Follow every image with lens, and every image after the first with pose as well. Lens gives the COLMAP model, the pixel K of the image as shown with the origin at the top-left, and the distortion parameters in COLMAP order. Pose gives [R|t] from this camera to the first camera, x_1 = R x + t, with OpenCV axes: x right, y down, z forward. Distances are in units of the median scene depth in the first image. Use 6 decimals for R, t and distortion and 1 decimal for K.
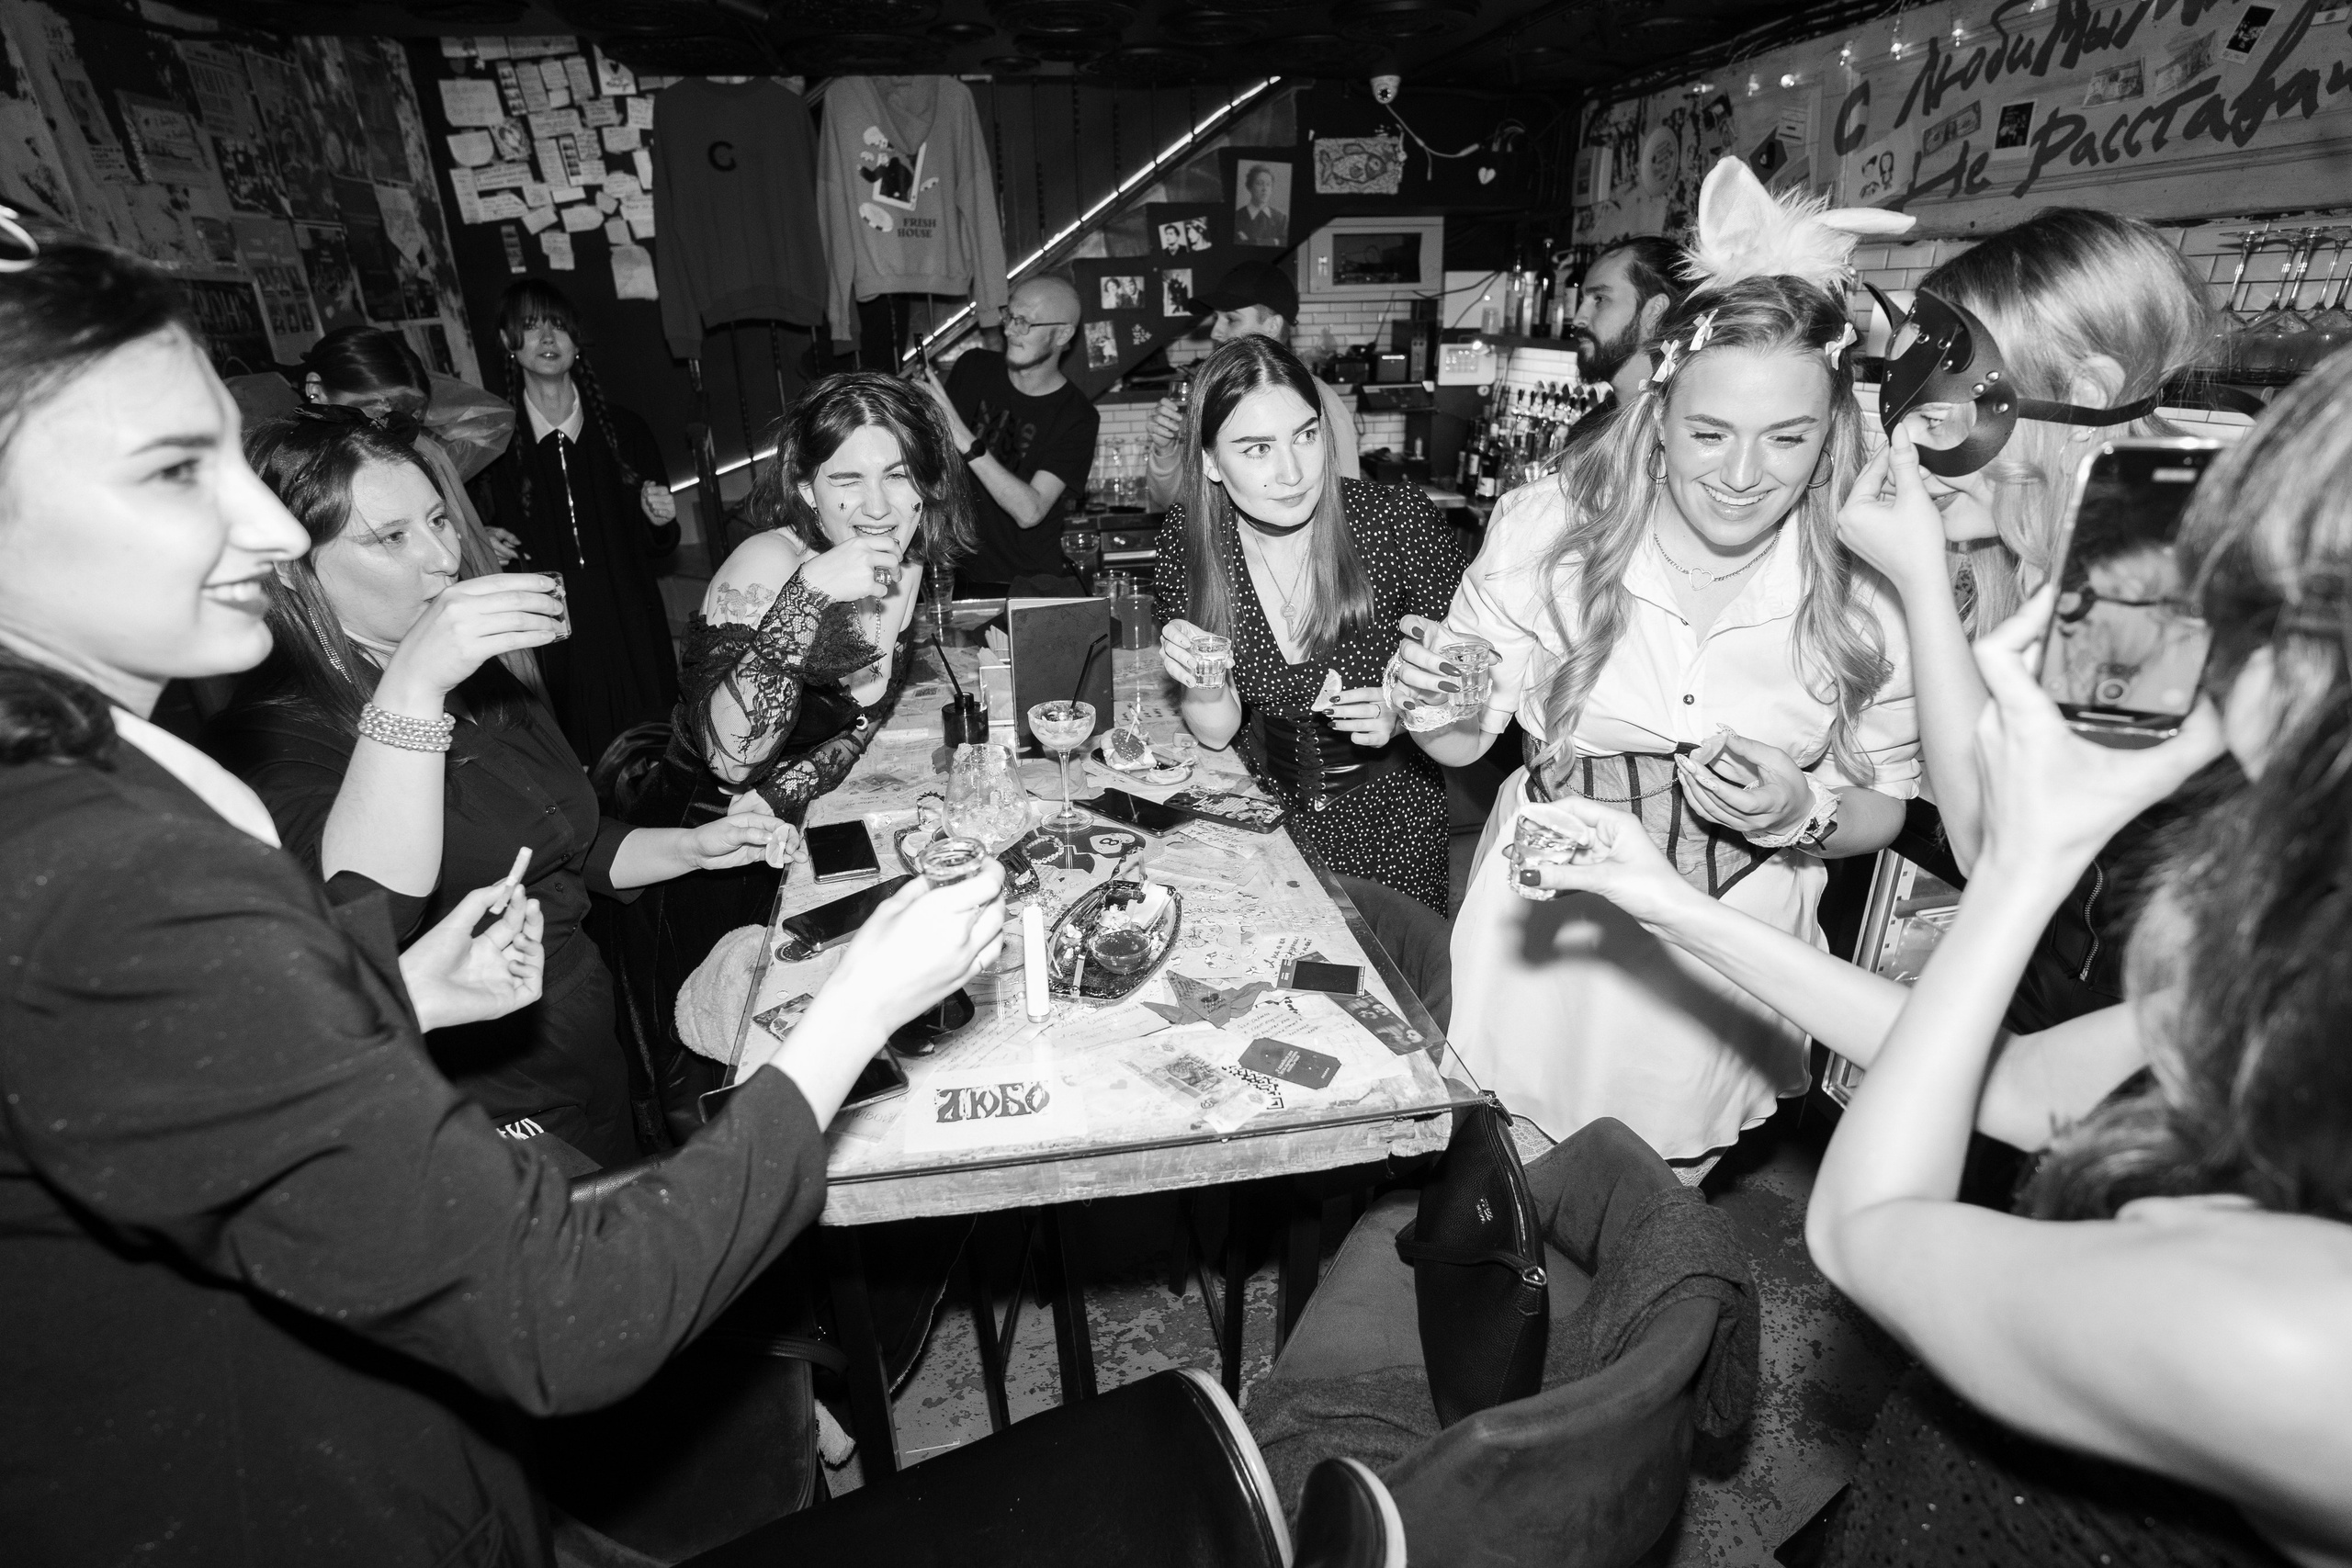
lens RADIAL K [[1193.5, 0, 1176.0], [0, 1193.5, 784.0], [0, 0, 1]] dist [-0.059776, 0.027296]
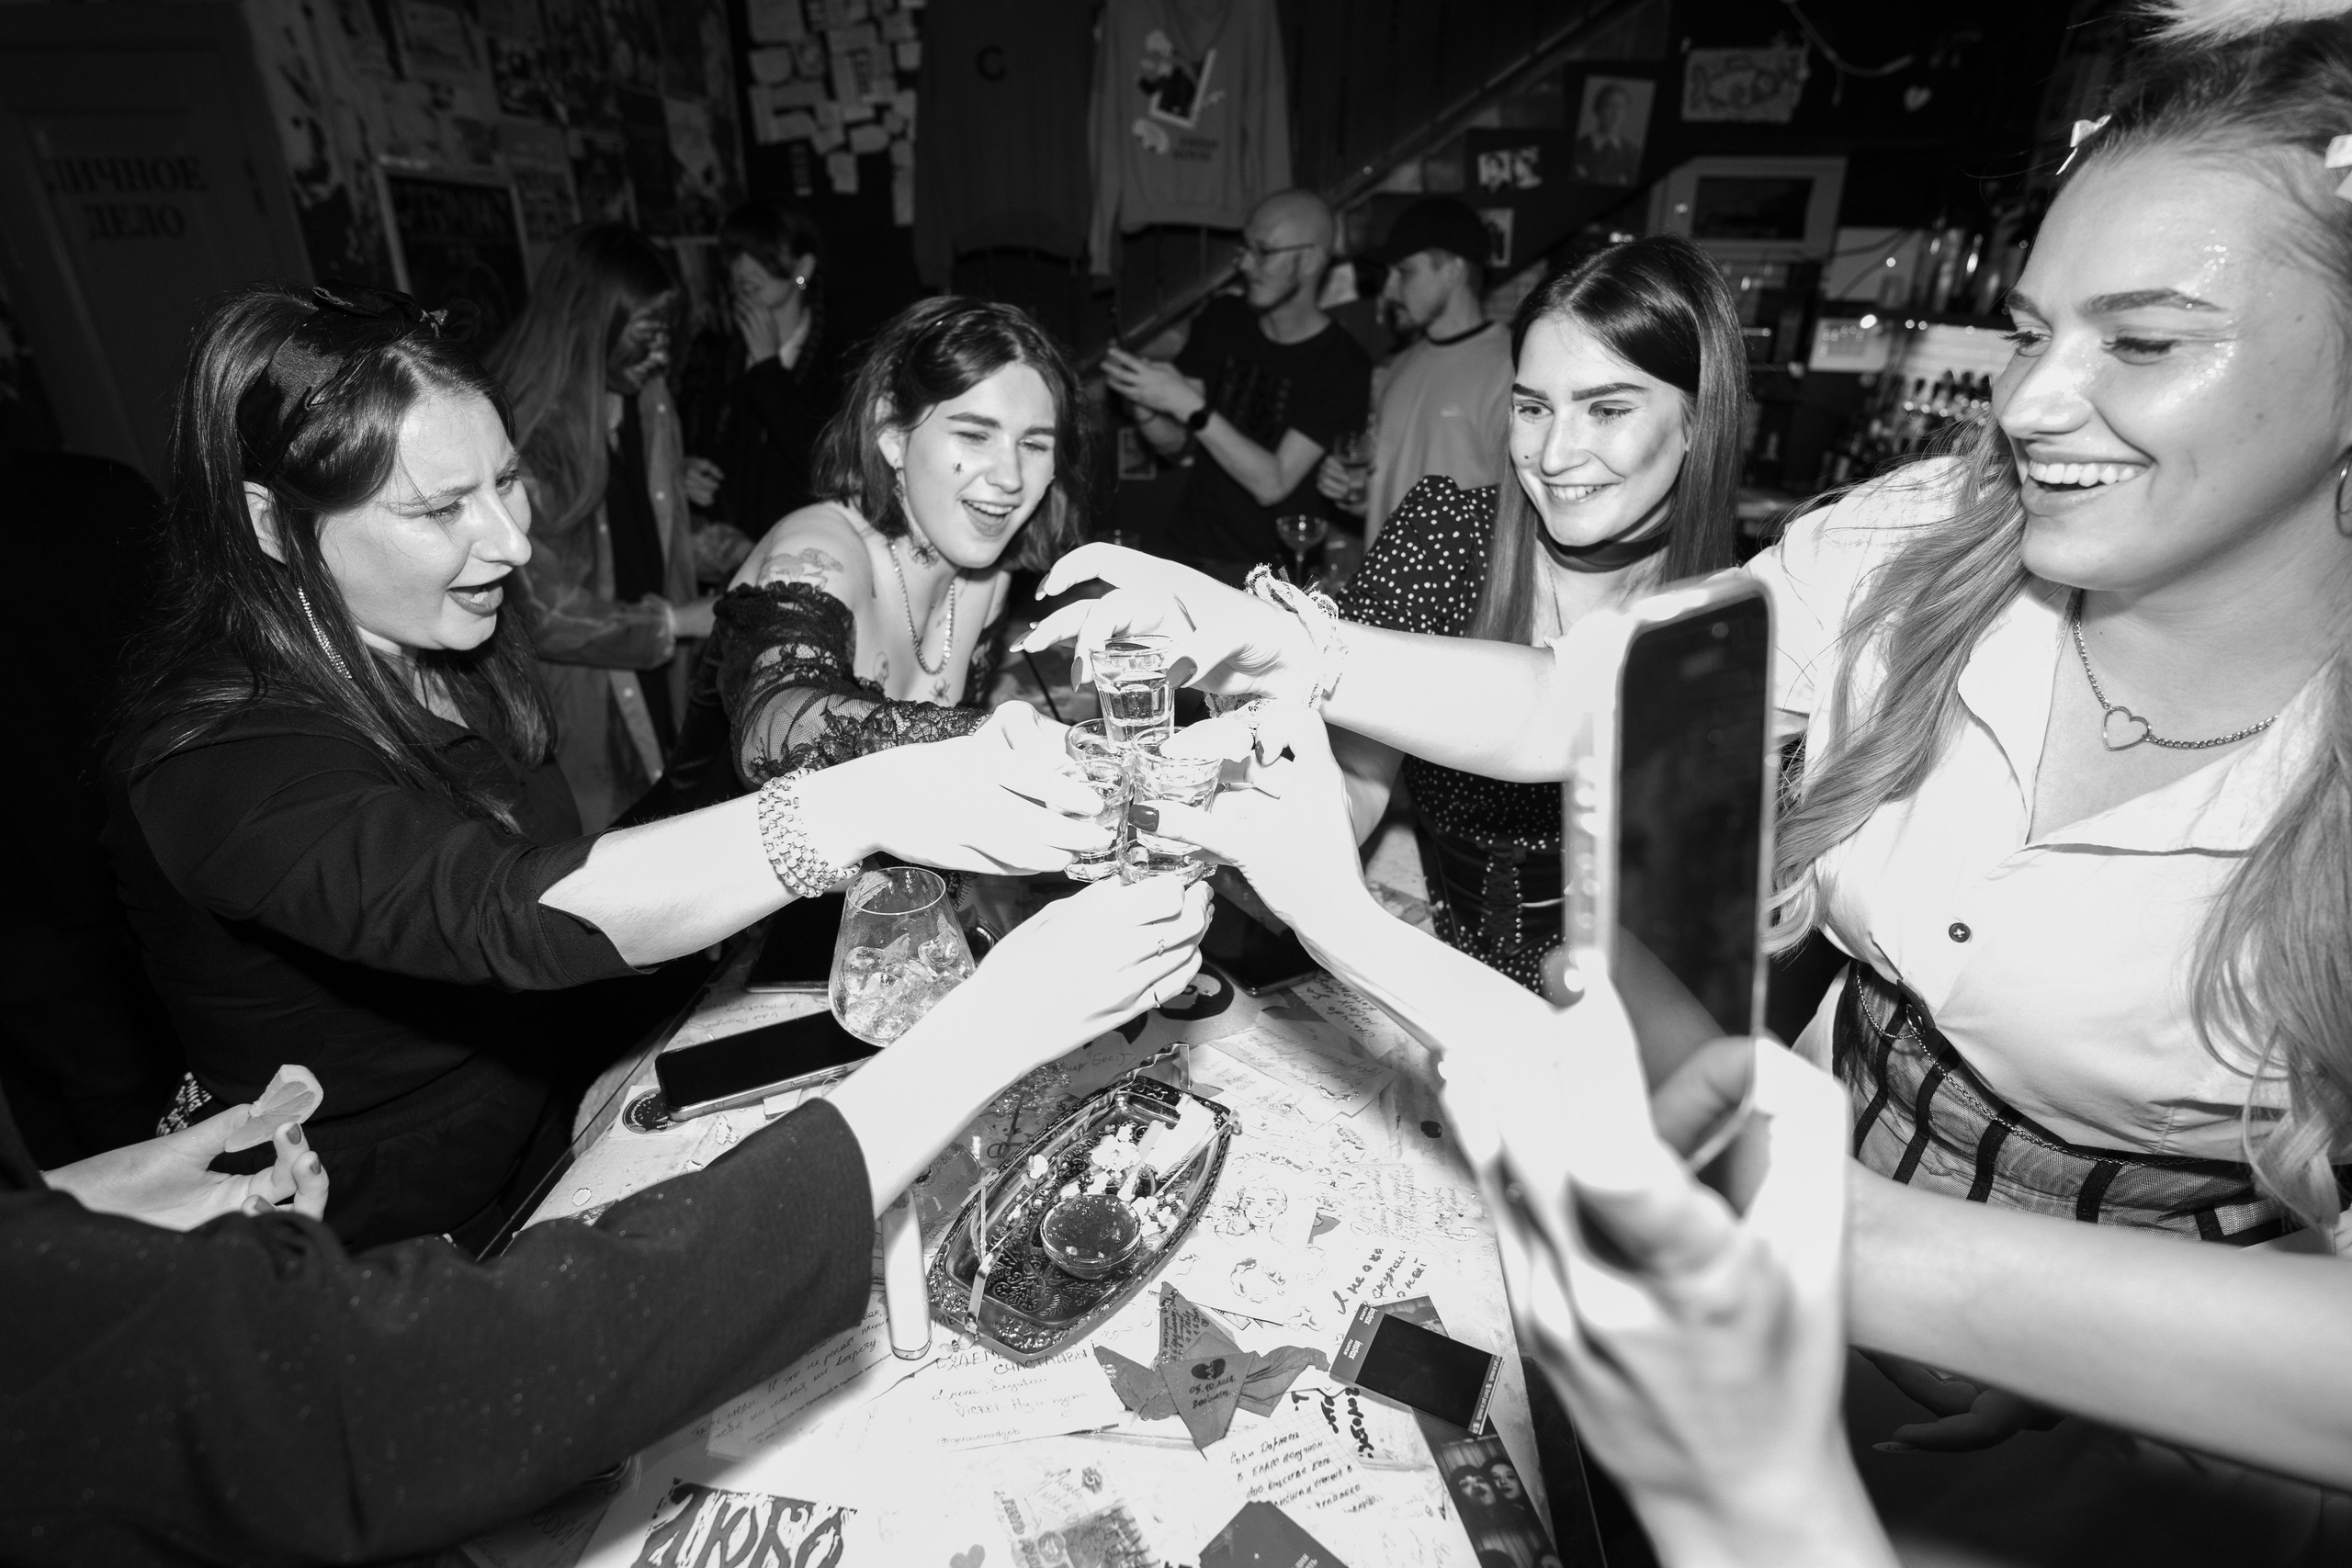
lens RADIAL K [[1162.6, 0, 1176.0], [0, 1162.6, 784.0], [0, 0, 1]] dist [-0.070109, 0.033050]
pose [[0.960802, 0.140197, -0.239172, 0.034698], [-0.131943, 0.989982, 0.050261, -0.041300], [0.243823, -0.016734, 0.969675, 0.152294]]
